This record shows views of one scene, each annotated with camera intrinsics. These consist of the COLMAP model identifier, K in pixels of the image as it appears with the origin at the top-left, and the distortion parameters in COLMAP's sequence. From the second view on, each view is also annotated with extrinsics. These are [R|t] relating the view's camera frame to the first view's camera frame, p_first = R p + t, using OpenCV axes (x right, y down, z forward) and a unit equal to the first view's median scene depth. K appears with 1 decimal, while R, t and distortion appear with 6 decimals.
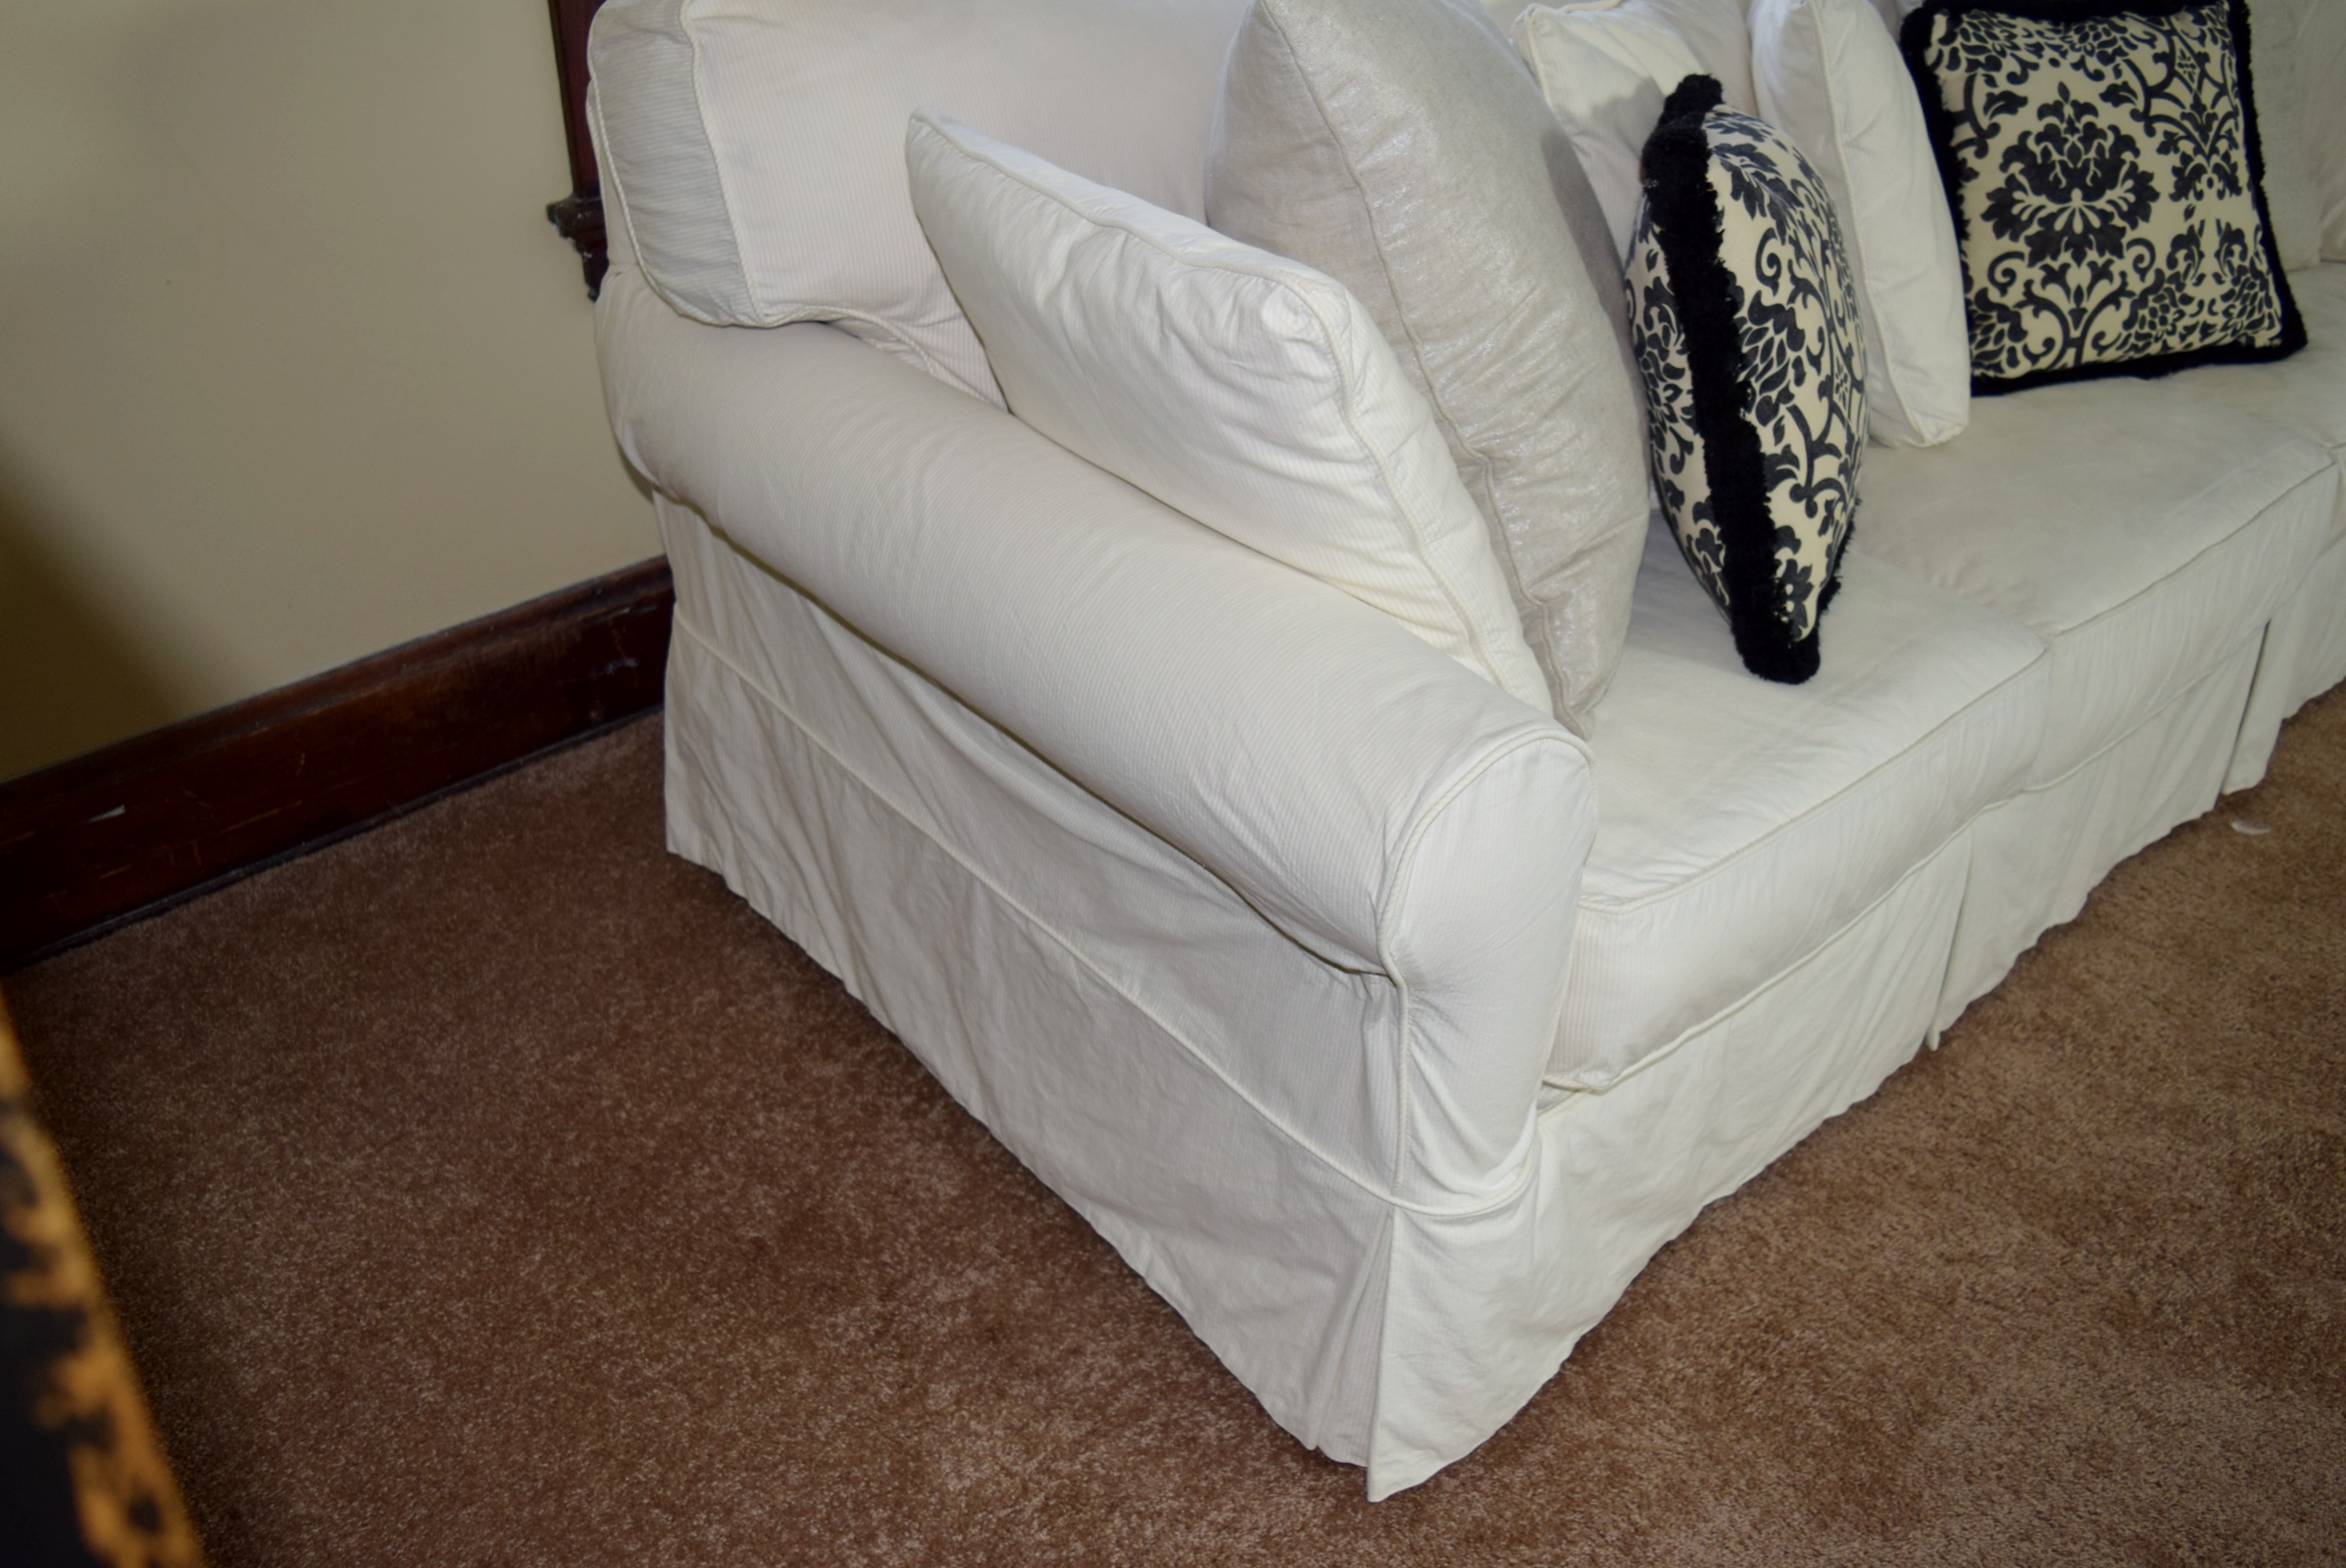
lens RADIAL K [[2018.3, 0, 1173.0], [0, 2018.3, 784.0], [0, 0, 1]] dist [-0.025805, 0.003847]
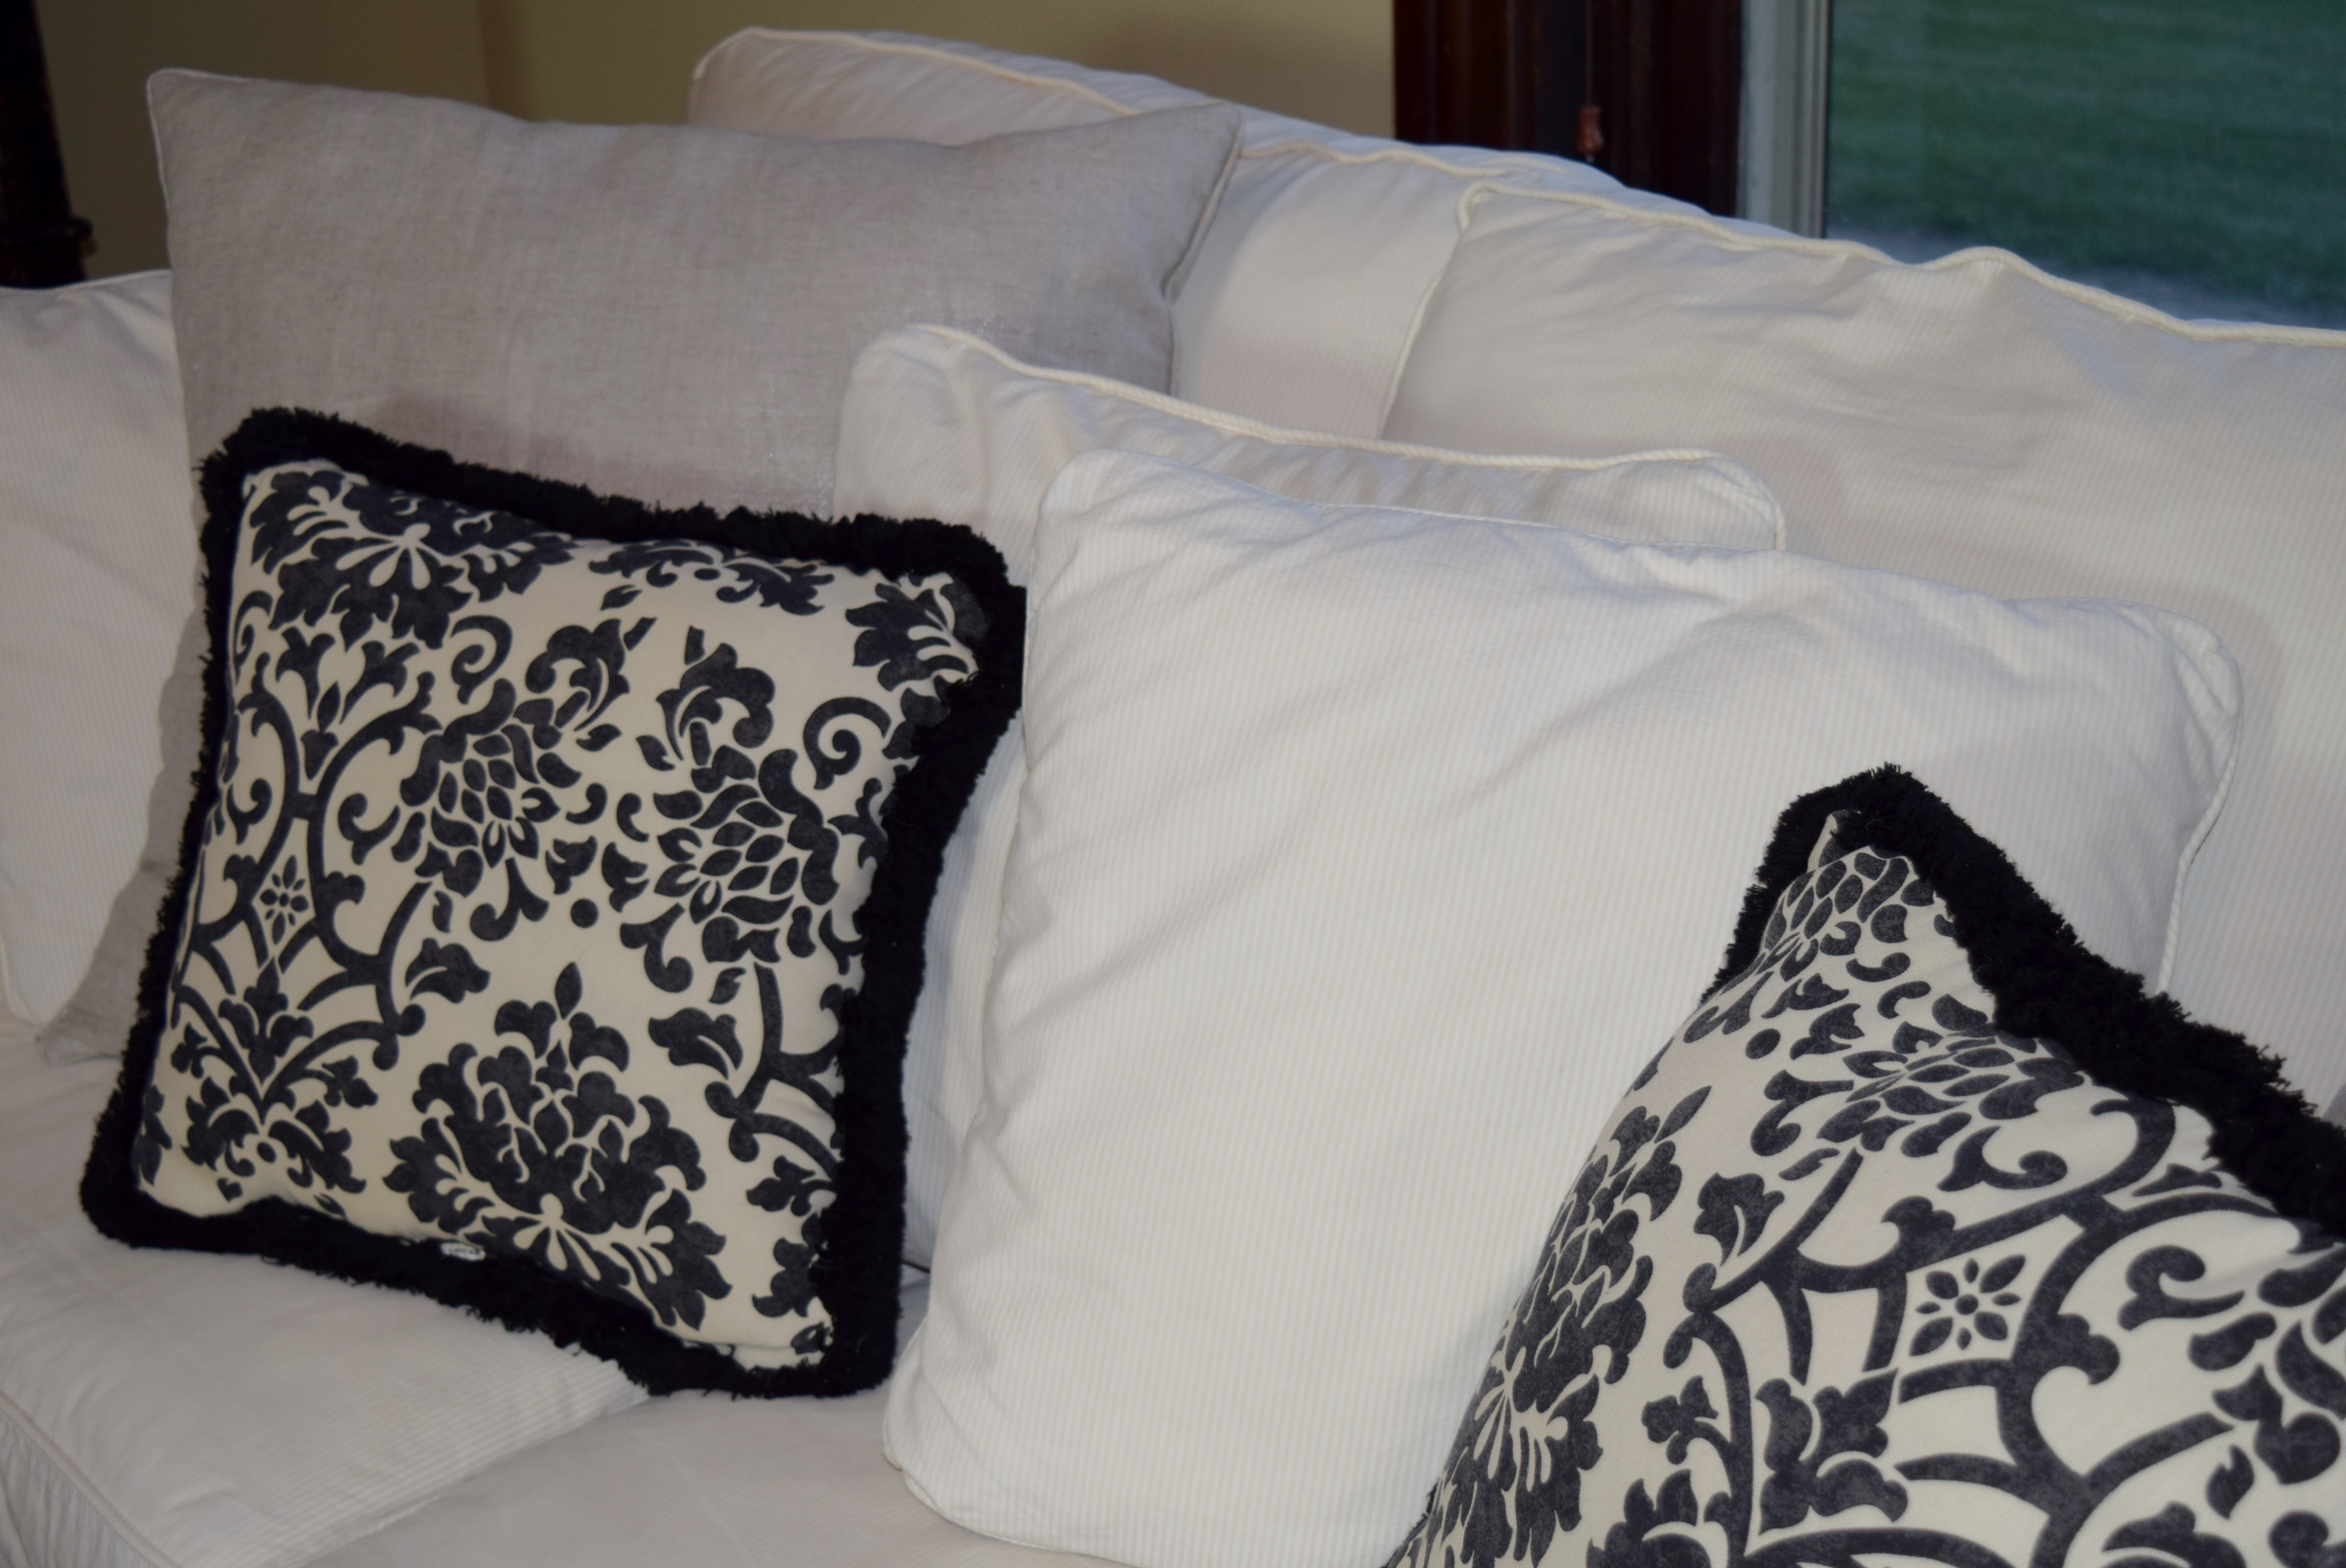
lens RADIAL K [[3250.8, 0, 1170.8], [0, 3250.8, 862.1], [0, 0, 1]] dist [-0.072357, 0.083990]
pose [[-0.060317, 0.361104, -0.930573, 0.923487], [-0.509915, 0.790301, 0.339723, -0.511915], [0.858108, 0.495004, 0.136464, 0.826570]]
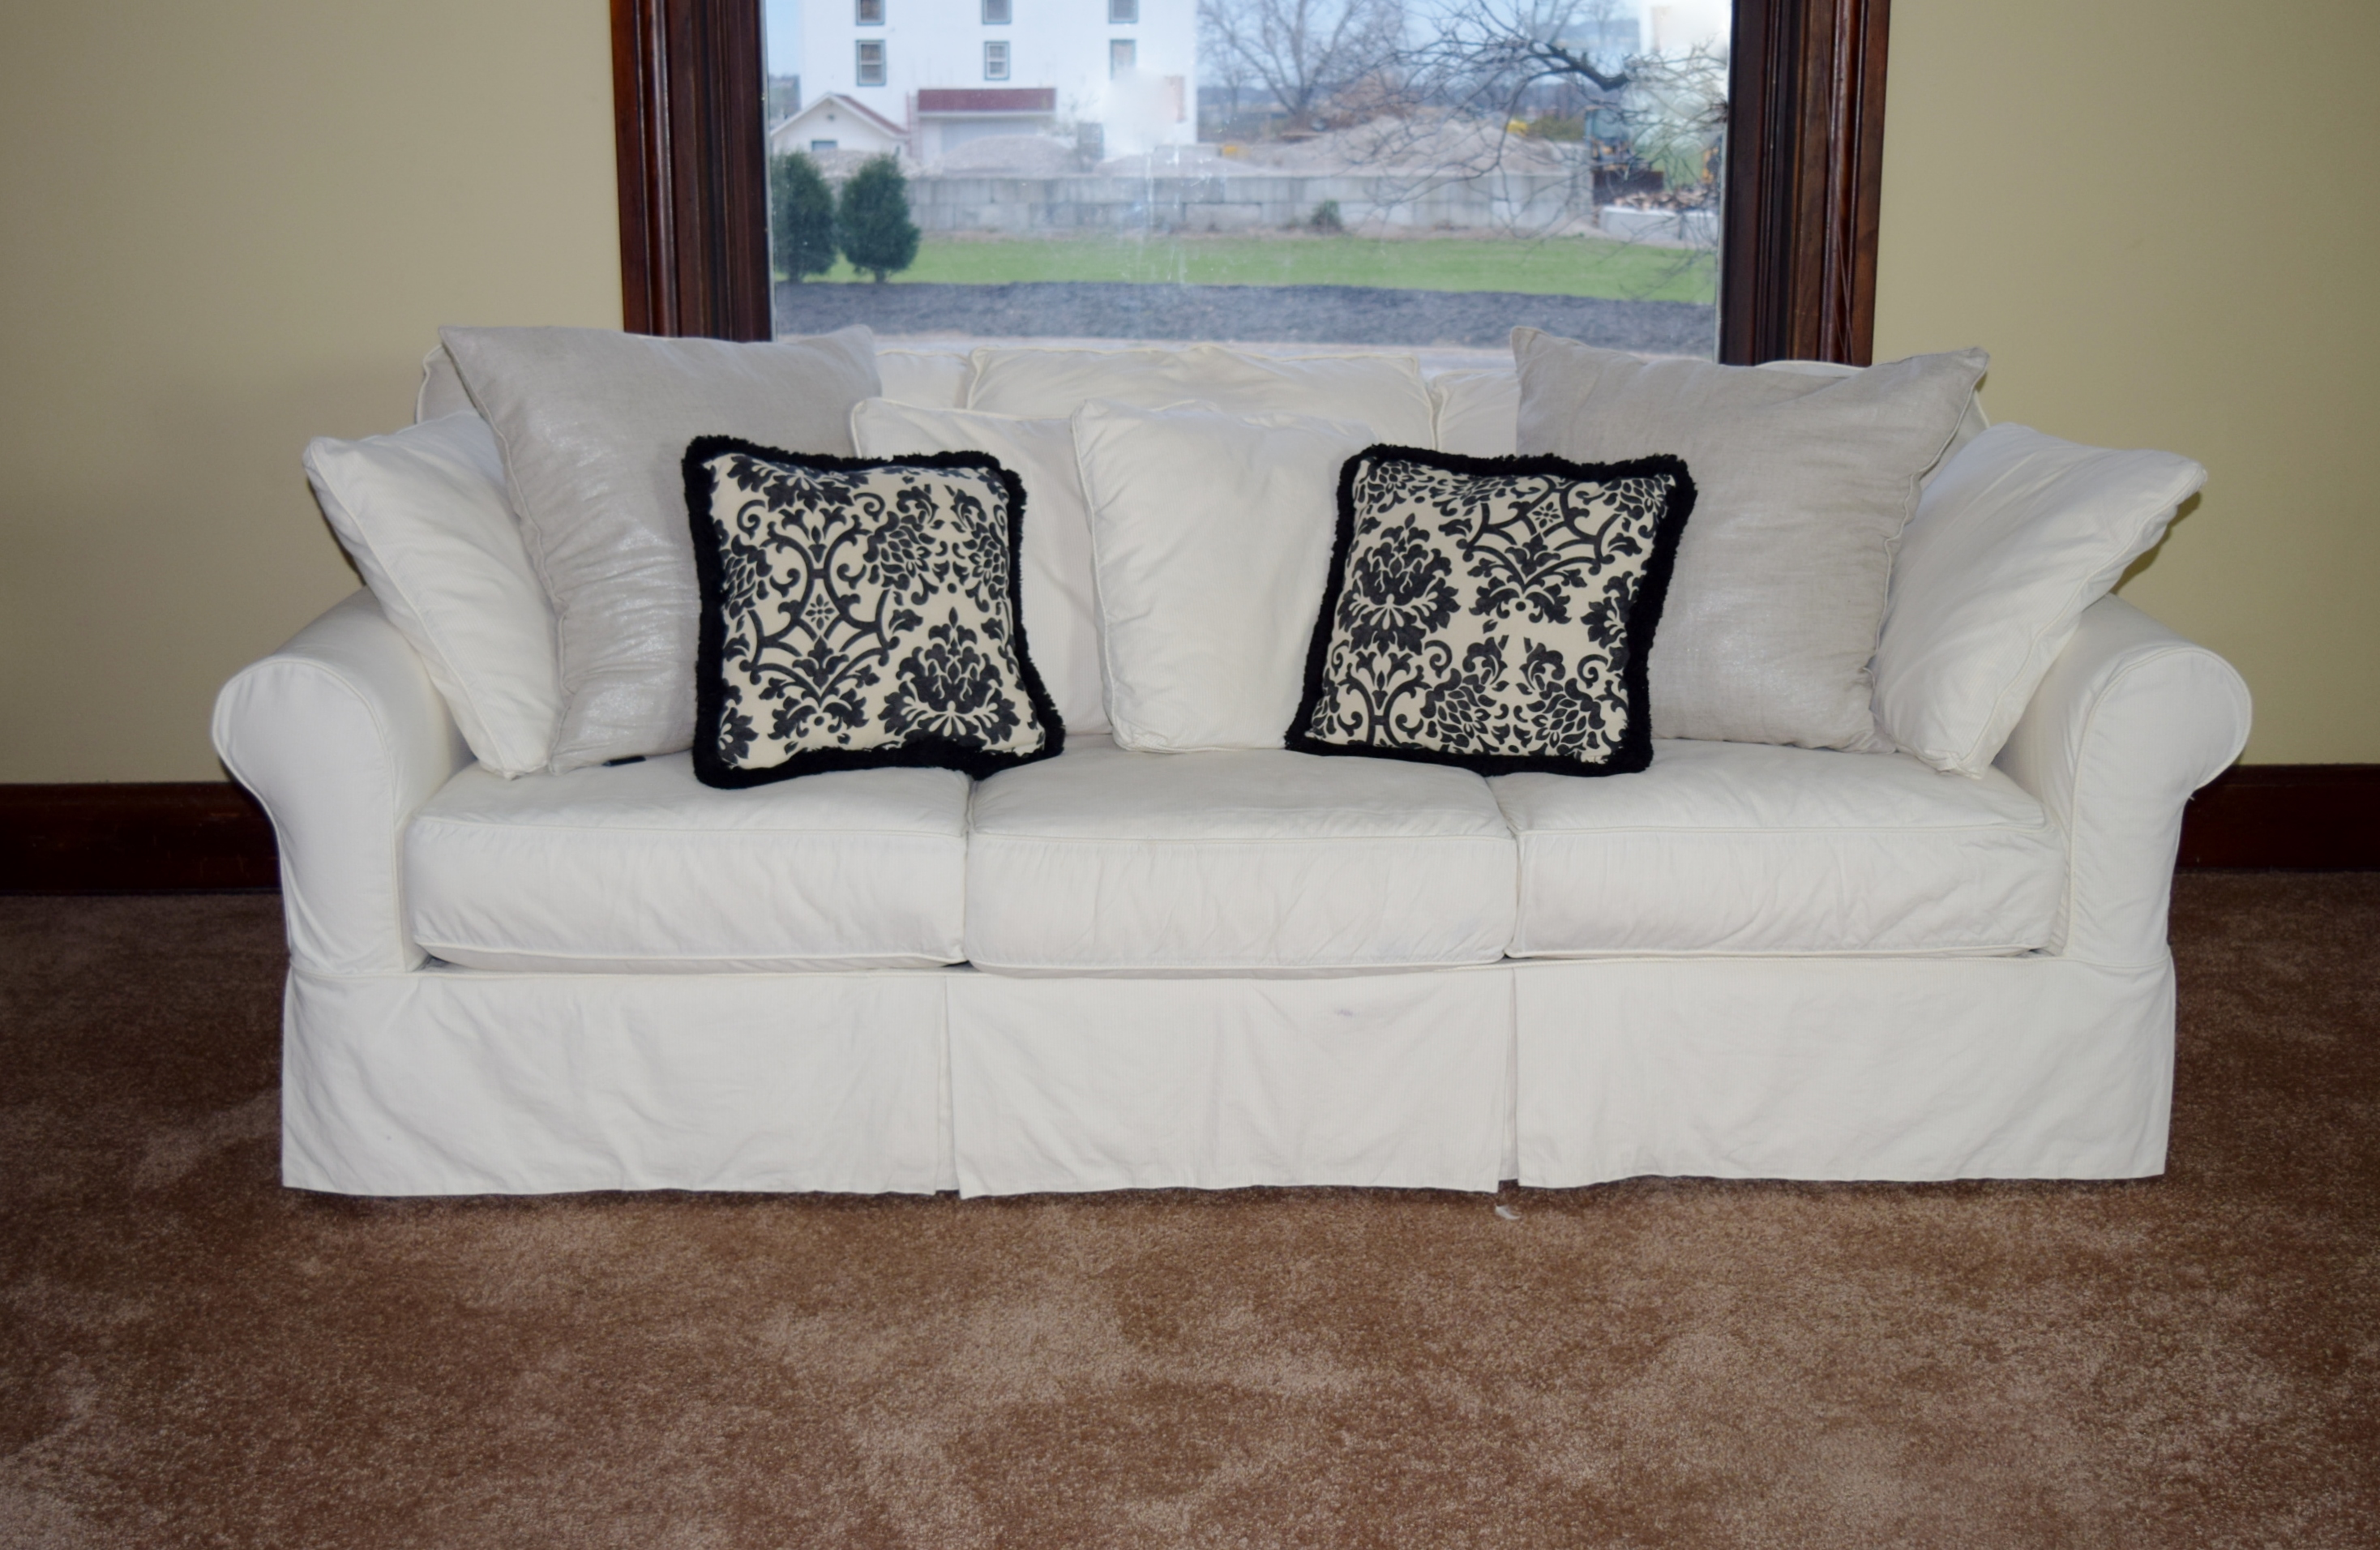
lens RADIAL K [[2706.7, 0, 1188.2], [0, 2706.7, 811.0], [0, 0, 1]] dist [0.012635, -0.013064]
pose [[0.740576, 0.138576, -0.657528, 1.426584], [-0.350247, 0.914680, -0.201713, 0.187100], [0.573475, 0.379681, 0.725926, -0.189491]]
